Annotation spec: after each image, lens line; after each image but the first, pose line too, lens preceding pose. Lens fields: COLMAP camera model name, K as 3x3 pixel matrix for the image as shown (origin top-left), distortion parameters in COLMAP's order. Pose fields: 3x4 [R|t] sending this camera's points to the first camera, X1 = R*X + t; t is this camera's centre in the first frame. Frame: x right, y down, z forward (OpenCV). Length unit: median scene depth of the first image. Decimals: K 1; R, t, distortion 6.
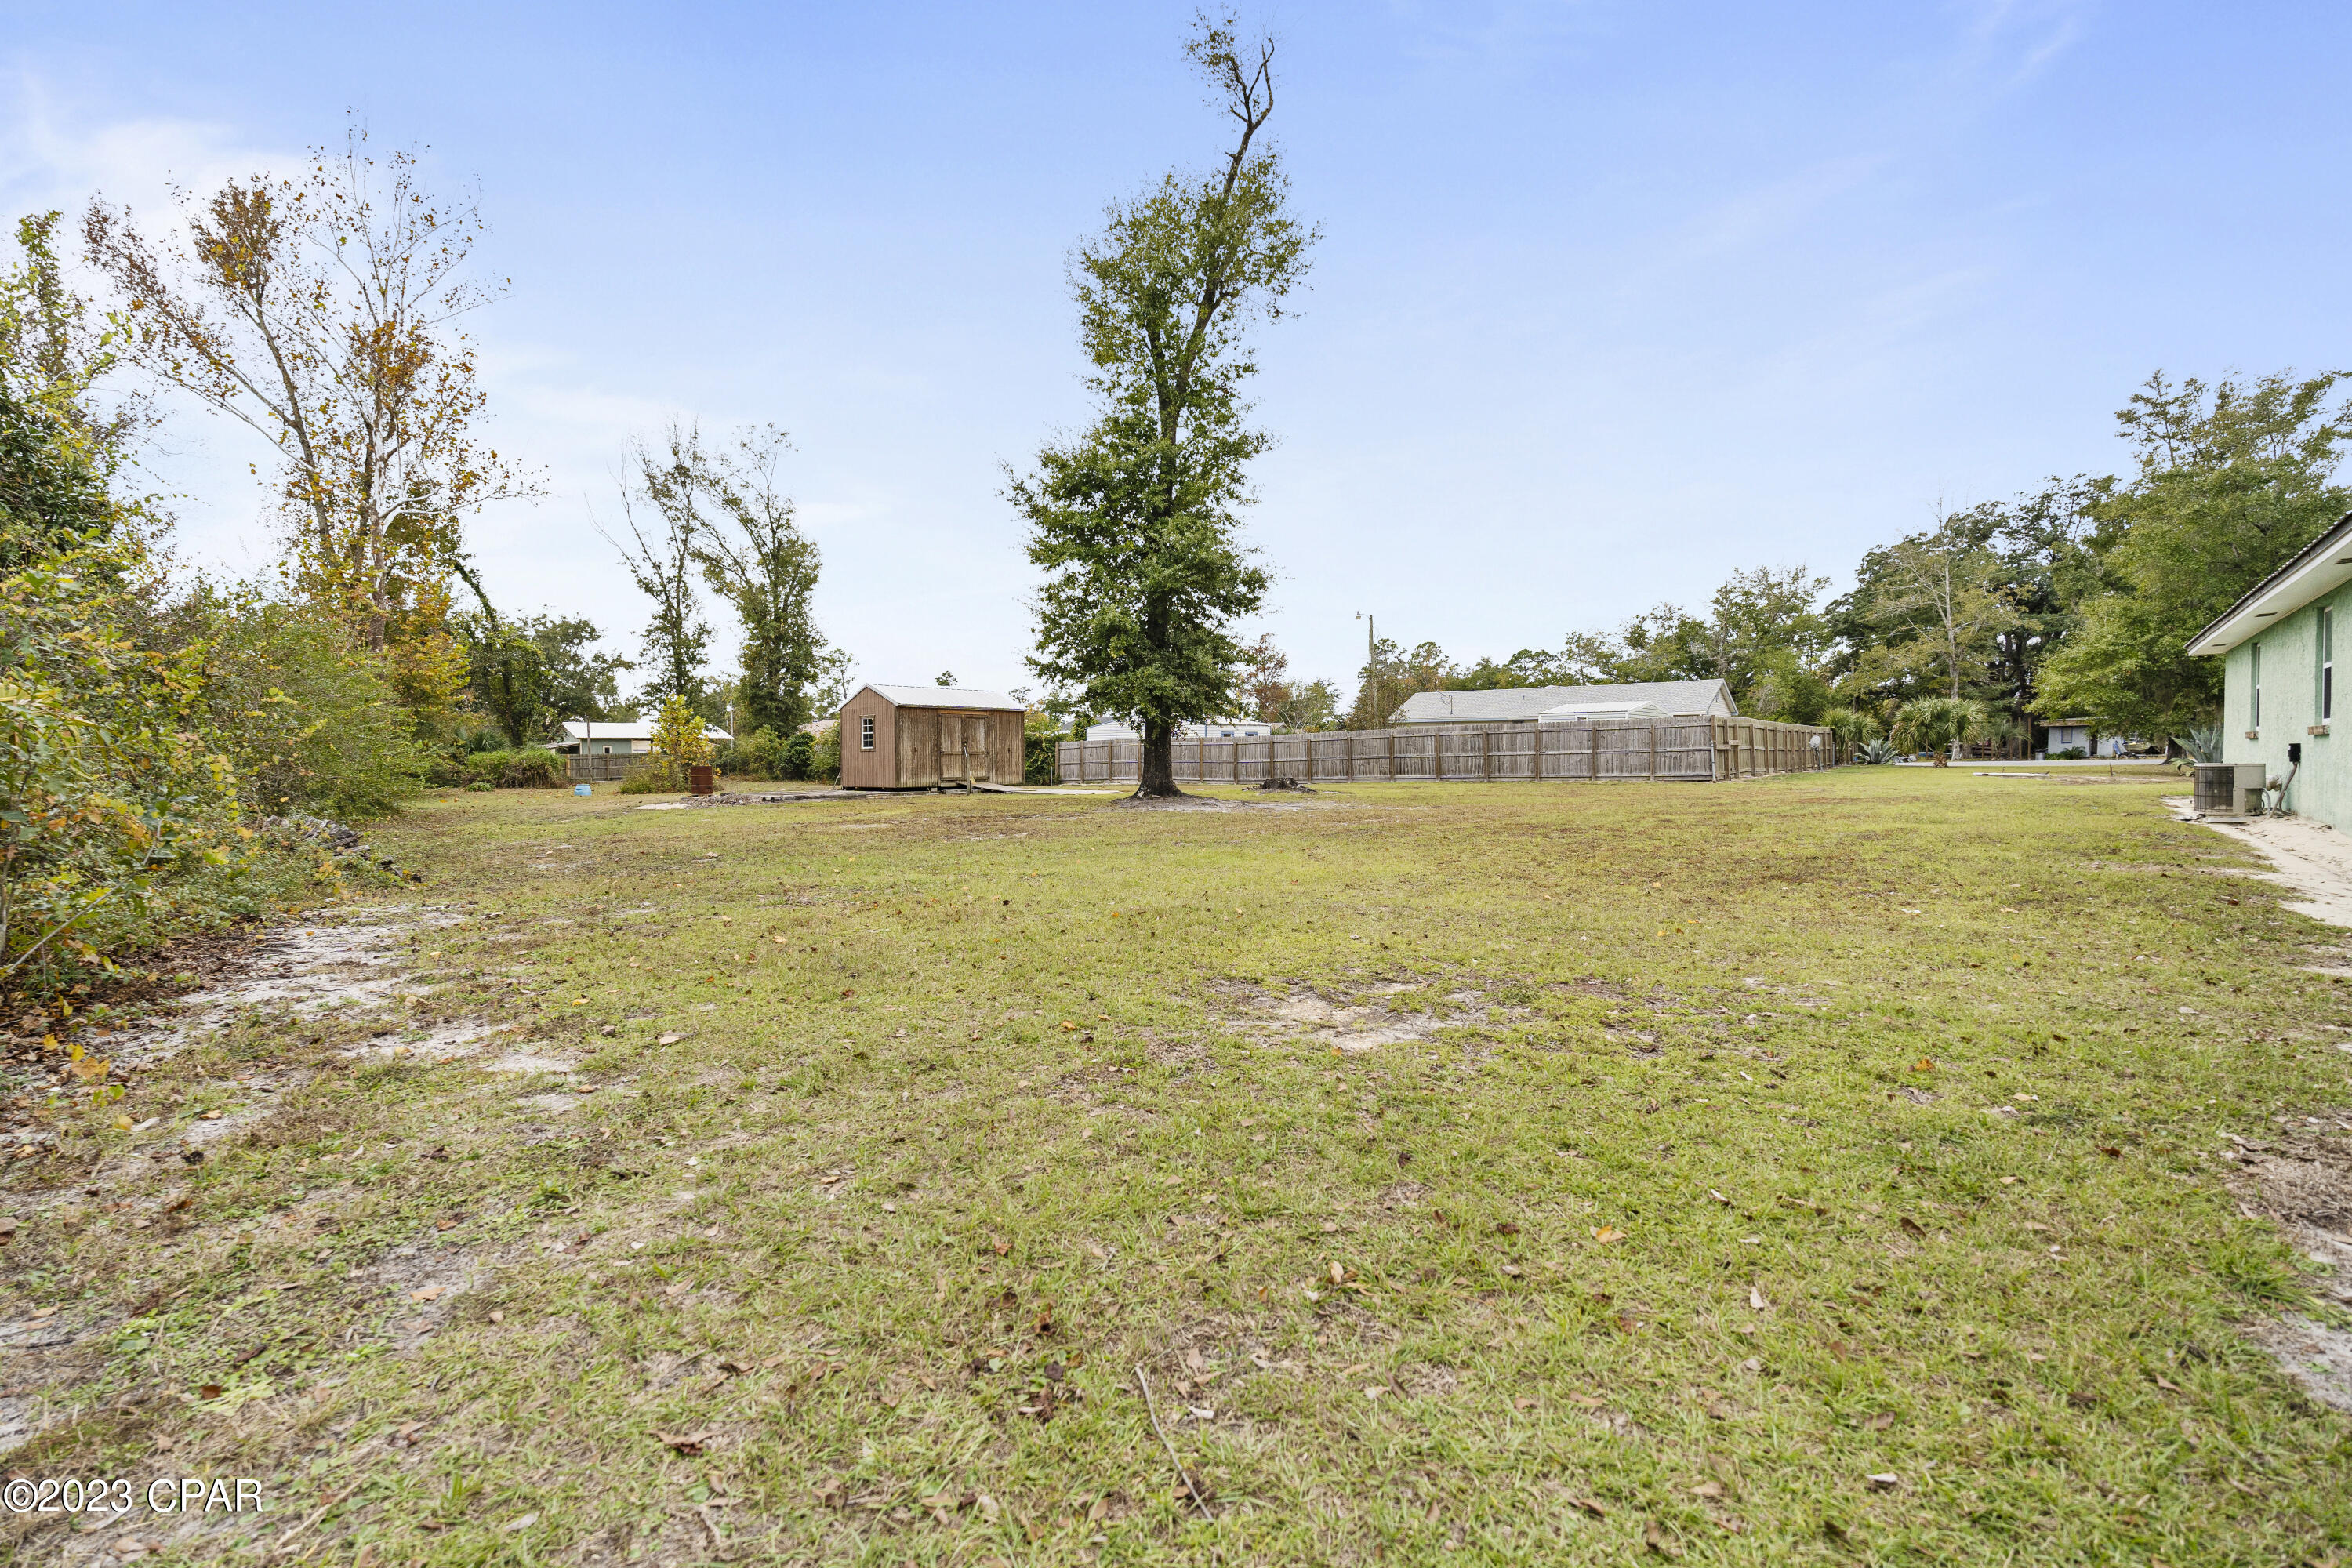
lens RADIAL K [[1043.8, 0, 1174.2], [0, 1043.8, 786.3], [0, 0, 1]] dist [-0.009151, 0.000745]
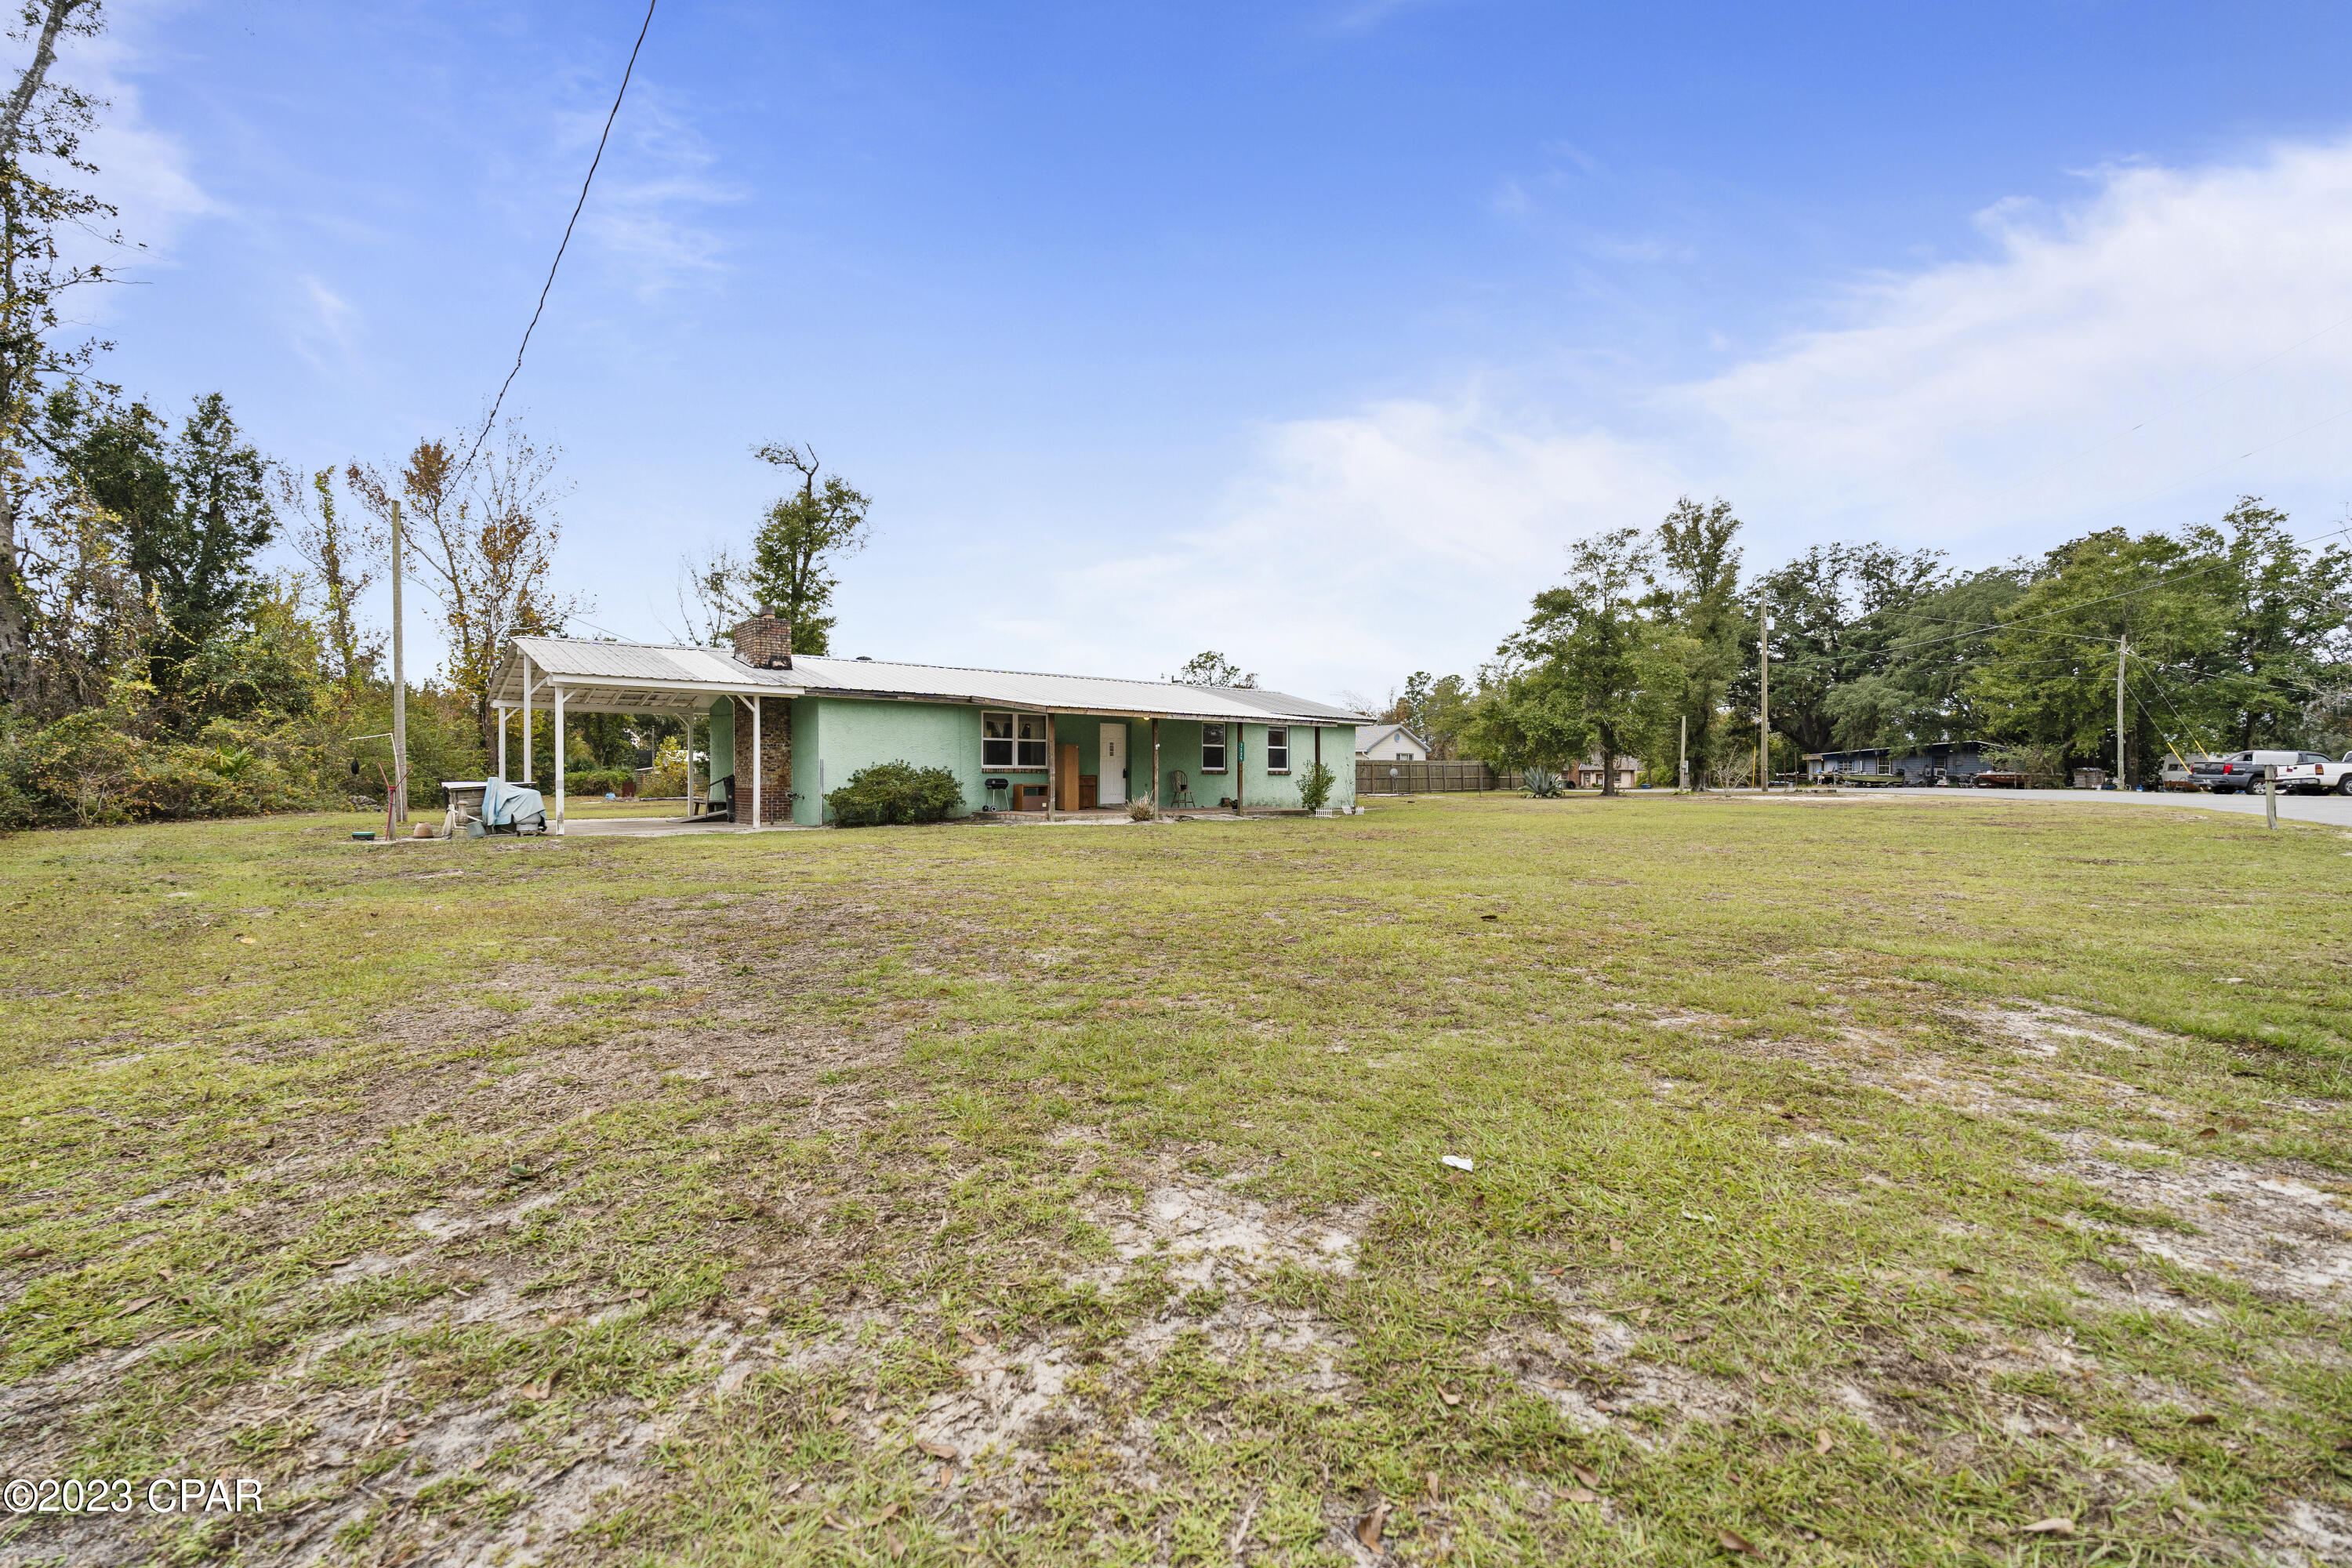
lens RADIAL K [[1043.8, 0, 1181.3], [0, 1043.8, 780.8], [0, 0, 1]] dist [-0.009151, 0.000745]
pose [[0.987620, 0.007731, -0.156672, 0.605244], [-0.011826, 0.999612, -0.025223, 0.011178], [0.156416, 0.026763, 0.987329, -0.490648]]
